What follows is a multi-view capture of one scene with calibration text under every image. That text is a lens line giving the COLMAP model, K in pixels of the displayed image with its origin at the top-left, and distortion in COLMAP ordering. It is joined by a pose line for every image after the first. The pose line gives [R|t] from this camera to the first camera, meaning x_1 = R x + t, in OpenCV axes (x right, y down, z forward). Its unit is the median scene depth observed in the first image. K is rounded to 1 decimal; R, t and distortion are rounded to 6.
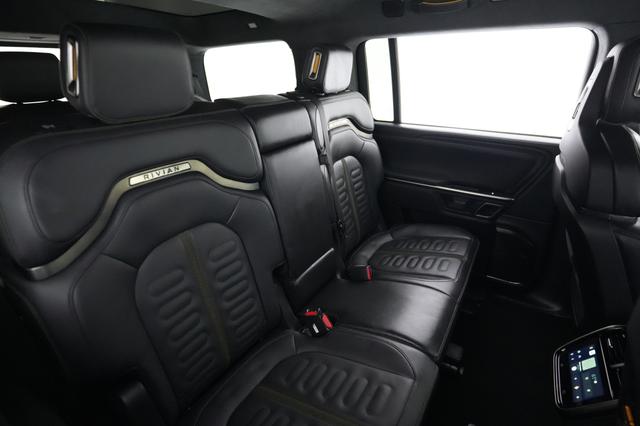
lens RADIAL K [[354.0, 0, 319.7], [0, 354.0, 194.8], [0, 0, 1]] dist [-0.004164, -0.000995]
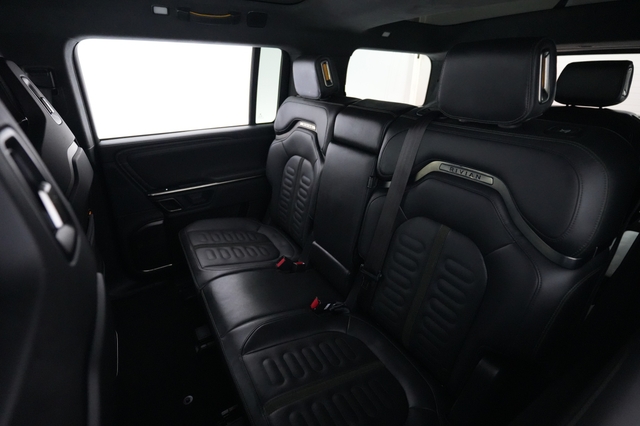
lens RADIAL K [[310.1, 0, 320.0], [0, 310.1, 213.0], [0, 0, 1]] dist [-0.014634, 0.000117]
pose [[-0.482591, 0.370930, -0.793421, 0.600832], [-0.297465, 0.782629, 0.546815, -0.364963], [0.823784, 0.499903, -0.267351, 0.964051]]
